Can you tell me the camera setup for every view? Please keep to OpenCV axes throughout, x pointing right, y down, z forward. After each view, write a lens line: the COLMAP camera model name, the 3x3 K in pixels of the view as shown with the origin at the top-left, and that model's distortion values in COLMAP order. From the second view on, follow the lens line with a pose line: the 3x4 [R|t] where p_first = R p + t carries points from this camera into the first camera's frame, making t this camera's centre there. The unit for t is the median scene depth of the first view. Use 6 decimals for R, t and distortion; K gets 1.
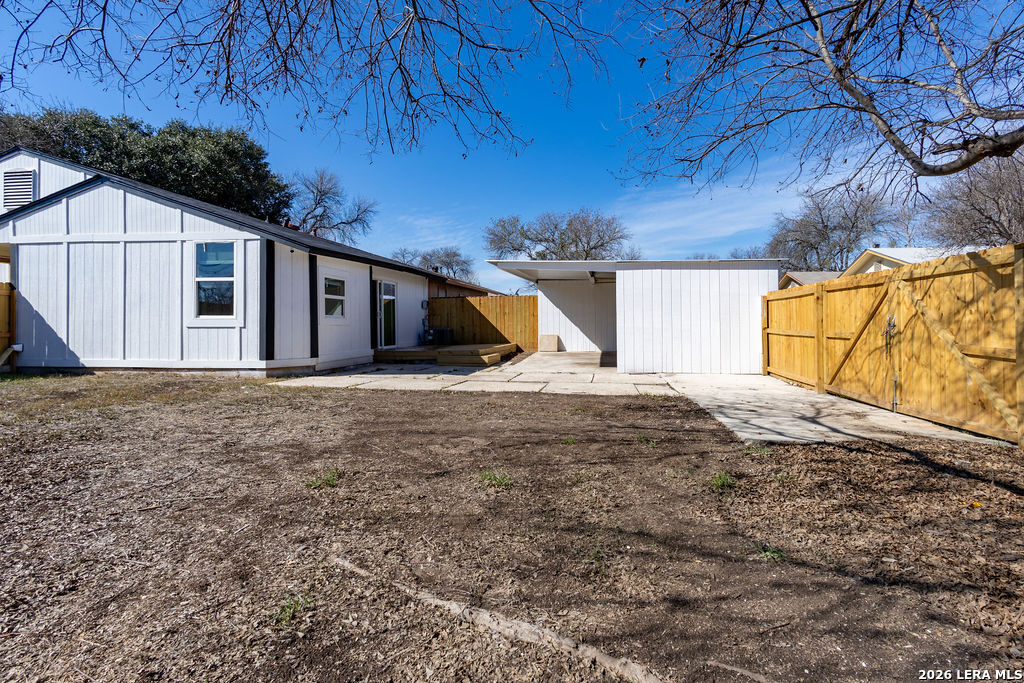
lens RADIAL K [[495.6, 0, 550.3], [0, 495.6, 320.7], [0, 0, 1]] dist [0.003207, 0.001400]
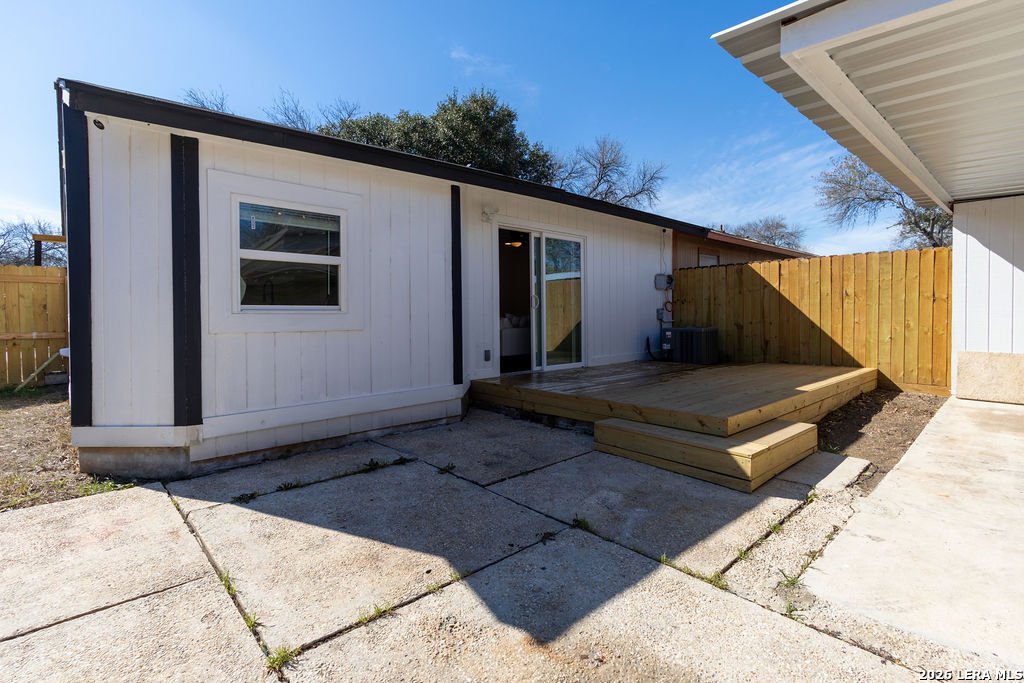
lens RADIAL K [[487.6, 0, 511.0], [0, 487.6, 323.8], [0, 0, 1]] dist [0.002809, 0.000627]
pose [[0.762726, 0.016385, -0.646514, -0.069271], [0.004854, 0.999506, 0.031058, -0.008647], [0.646704, -0.026827, 0.762269, 0.871797]]
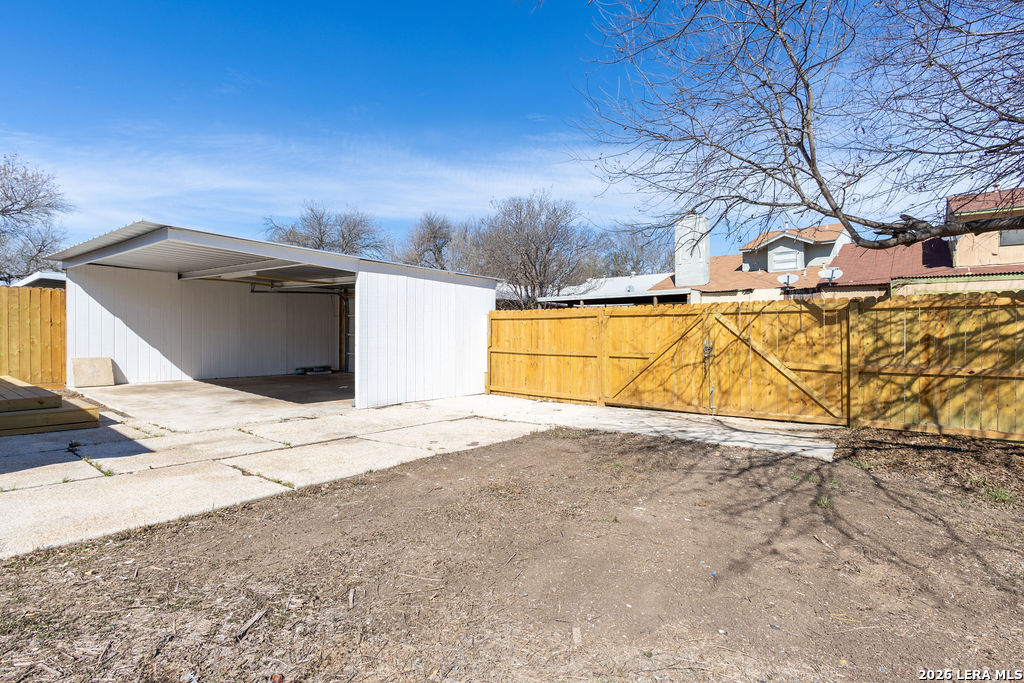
lens RADIAL K [[492.5, 0, 512.0], [0, 492.5, 341.5], [0, 0, 1]] dist [0.000316, 0.000369]
pose [[0.540036, -0.002624, 0.841638, -0.393468], [-0.014095, 0.999827, 0.012161, -0.008939], [-0.841524, -0.018430, 0.539906, 0.446075]]
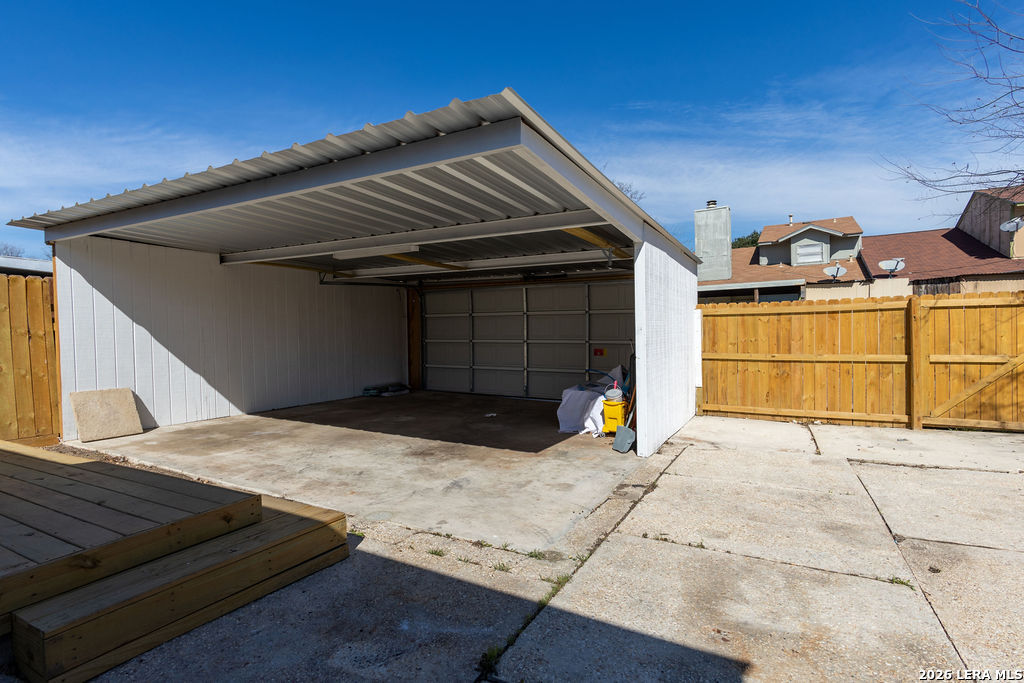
lens RADIAL K [[492.5, 0, 512.0], [0, 492.5, 341.5], [0, 0, 1]] dist [0.000316, 0.000369]
pose [[0.384155, -0.013652, 0.923168, -0.376278], [0.009922, 0.999894, 0.010658, -0.012831], [-0.923215, 0.005065, 0.384250, 1.016293]]
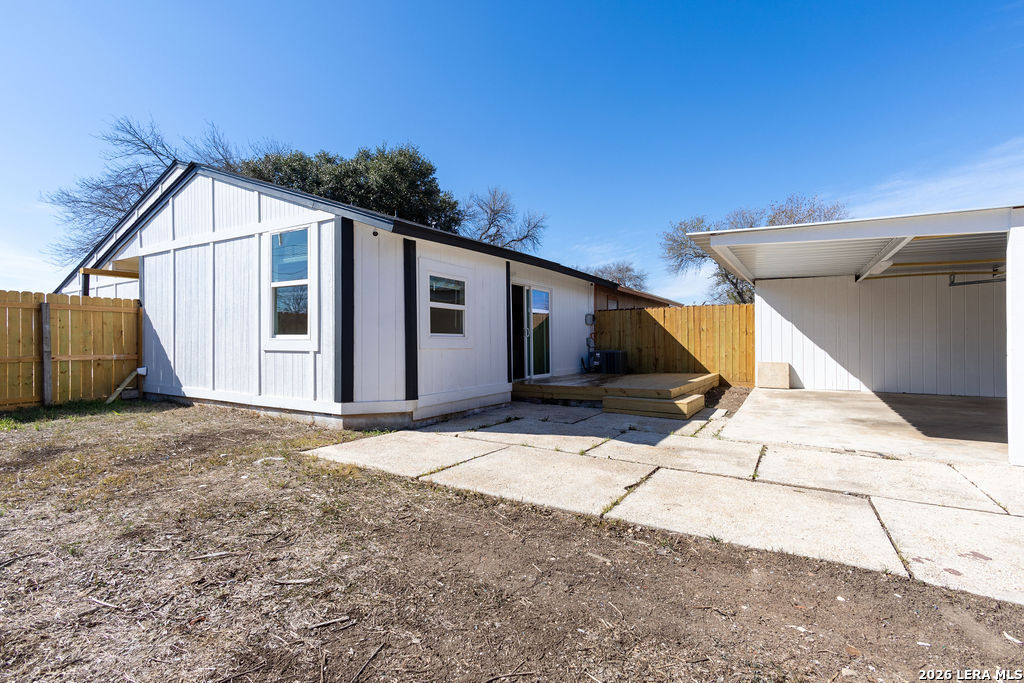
lens RADIAL K [[482.3, 0, 514.1], [0, 482.3, 344.5], [0, 0, 1]] dist [-0.001892, 0.000096]
pose [[0.913342, 0.005774, -0.407153, -0.098513], [-0.000777, 0.999922, 0.012437, -0.005207], [0.407194, -0.011042, 0.913275, 0.477007]]
